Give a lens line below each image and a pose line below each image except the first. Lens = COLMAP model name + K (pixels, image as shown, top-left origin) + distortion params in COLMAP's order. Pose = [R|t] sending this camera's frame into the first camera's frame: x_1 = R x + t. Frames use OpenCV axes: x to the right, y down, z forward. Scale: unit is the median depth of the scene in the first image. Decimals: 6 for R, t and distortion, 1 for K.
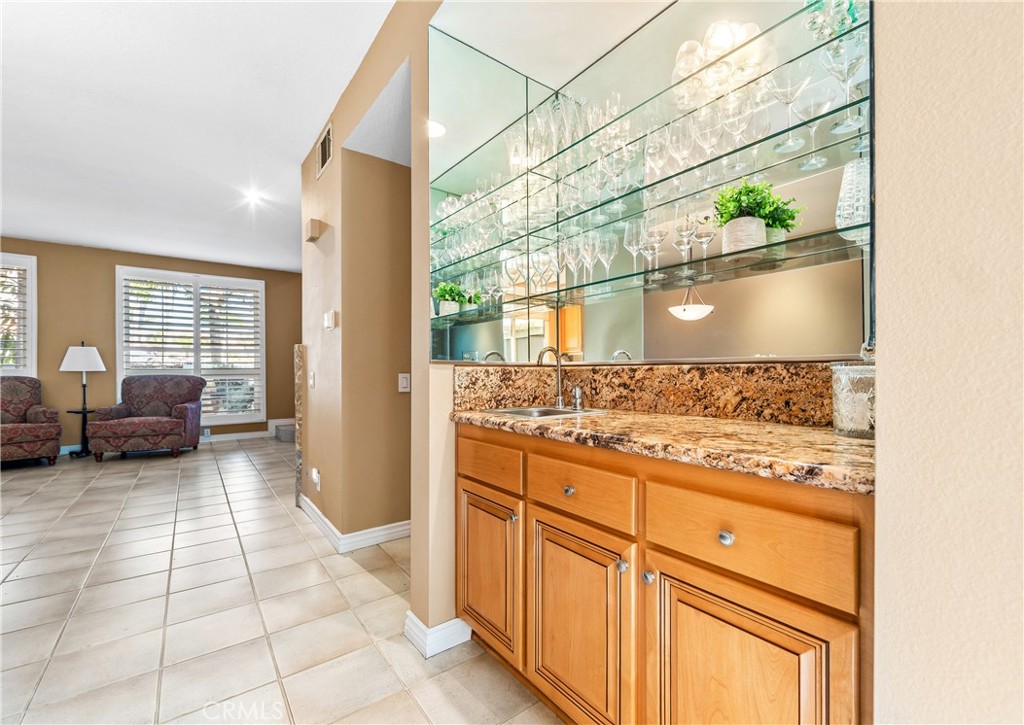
lens RADIAL K [[445.7, 0, 516.0], [0, 445.7, 385.9], [0, 0, 1]] dist [0.001593, 0.000176]
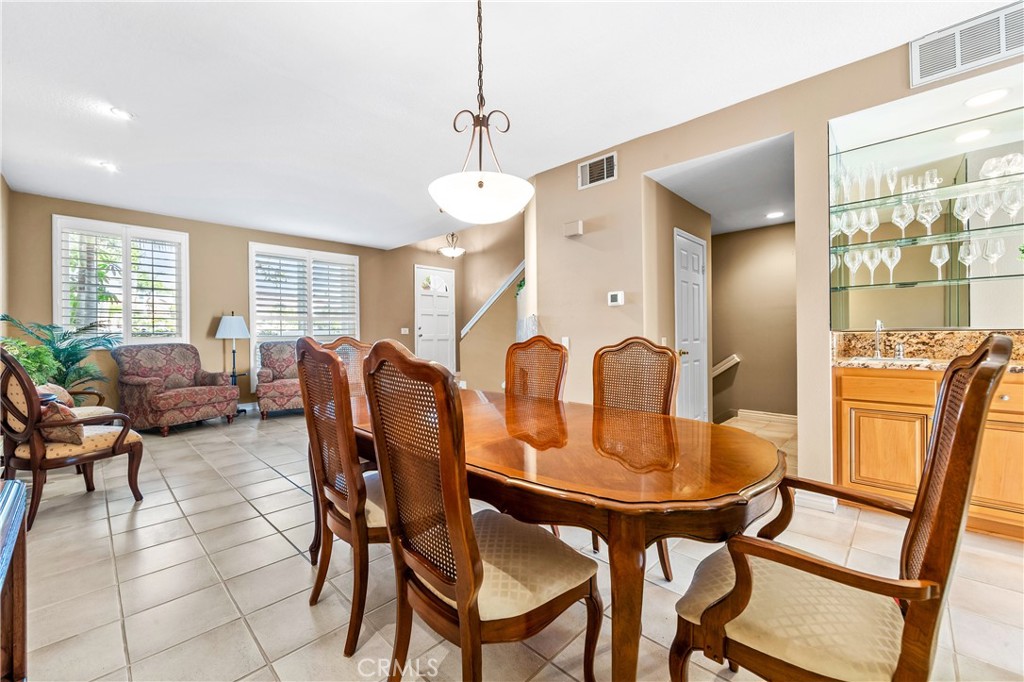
lens RADIAL K [[411.6, 0, 503.9], [0, 411.6, 346.5], [0, 0, 1]] dist [-0.001548, -0.000336]
pose [[0.991073, -0.010694, 0.132888, -1.417722], [0.011494, 0.999920, -0.005256, 0.001189], [-0.132822, 0.006736, 0.991117, -0.288273]]
